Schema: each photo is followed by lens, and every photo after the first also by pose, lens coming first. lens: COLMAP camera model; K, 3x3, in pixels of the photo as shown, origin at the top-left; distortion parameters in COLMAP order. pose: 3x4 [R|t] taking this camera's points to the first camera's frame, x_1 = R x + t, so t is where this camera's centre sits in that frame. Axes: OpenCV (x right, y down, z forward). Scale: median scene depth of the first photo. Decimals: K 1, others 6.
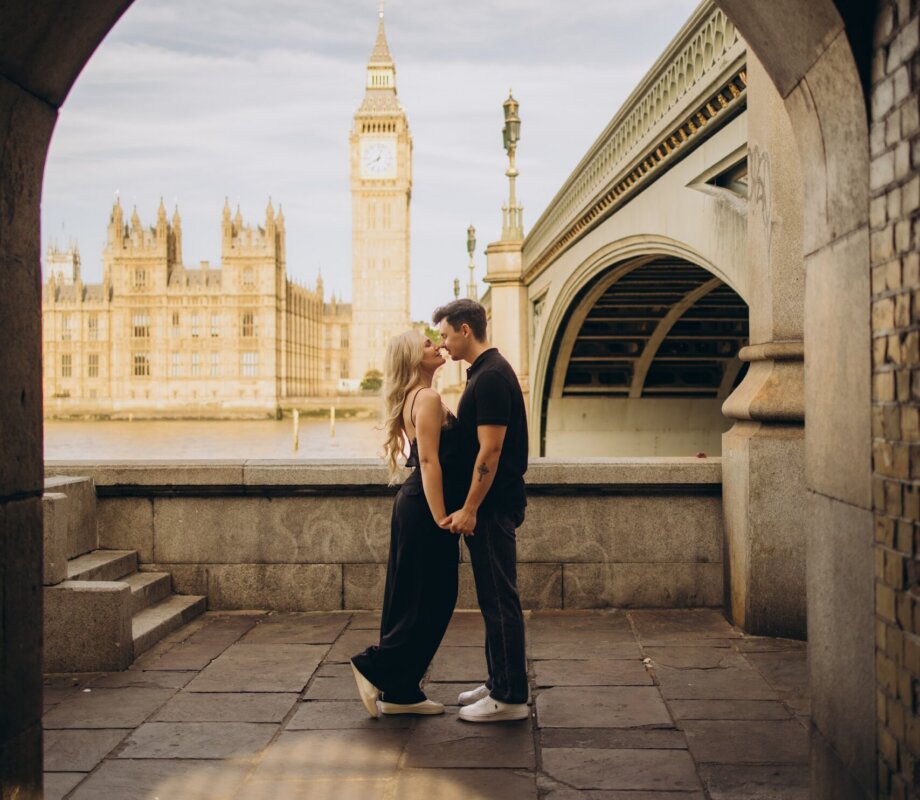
lens RADIAL K [[1433.4, 0, 460.0], [0, 1433.4, 400.0], [0, 0, 1]] dist [0.056585, -0.184924]
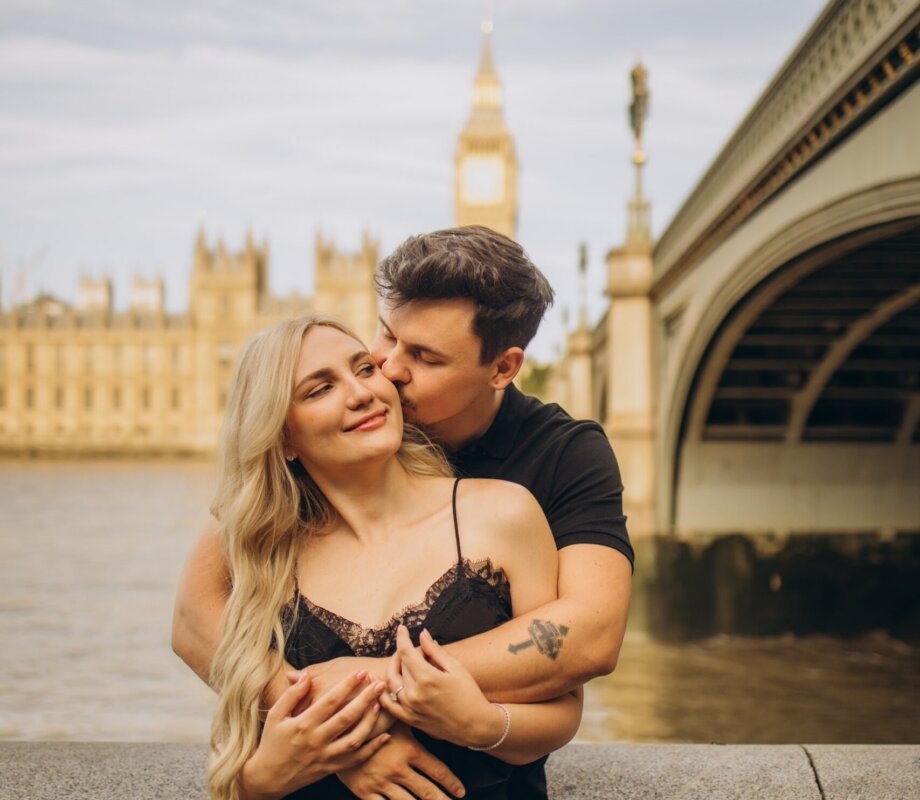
lens RADIAL K [[1485.3, 0, 460.0], [0, 1485.3, 400.0], [0, 0, 1]] dist [0.005497, -0.045736]
pose [[0.997406, 0.005704, -0.071752, -0.004508], [-0.007460, 0.999679, -0.024226, -0.005000], [0.071590, 0.024699, 0.997128, 0.247845]]
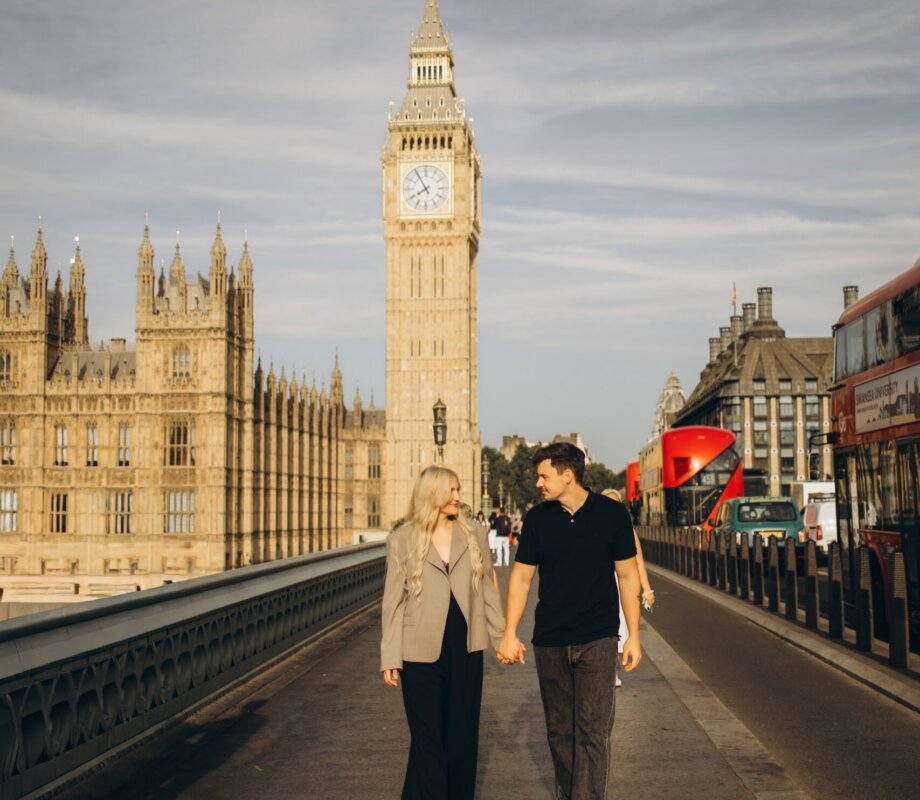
lens RADIAL K [[1433.4, 0, 460.0], [0, 1433.4, 400.0], [0, 0, 1]] dist [0.056585, -0.184924]
pose [[0.996937, -0.006208, -0.077966, 0.066590], [0.000025, 0.996870, -0.079058, -0.148908], [0.078213, 0.078814, 0.993816, 2.611229]]
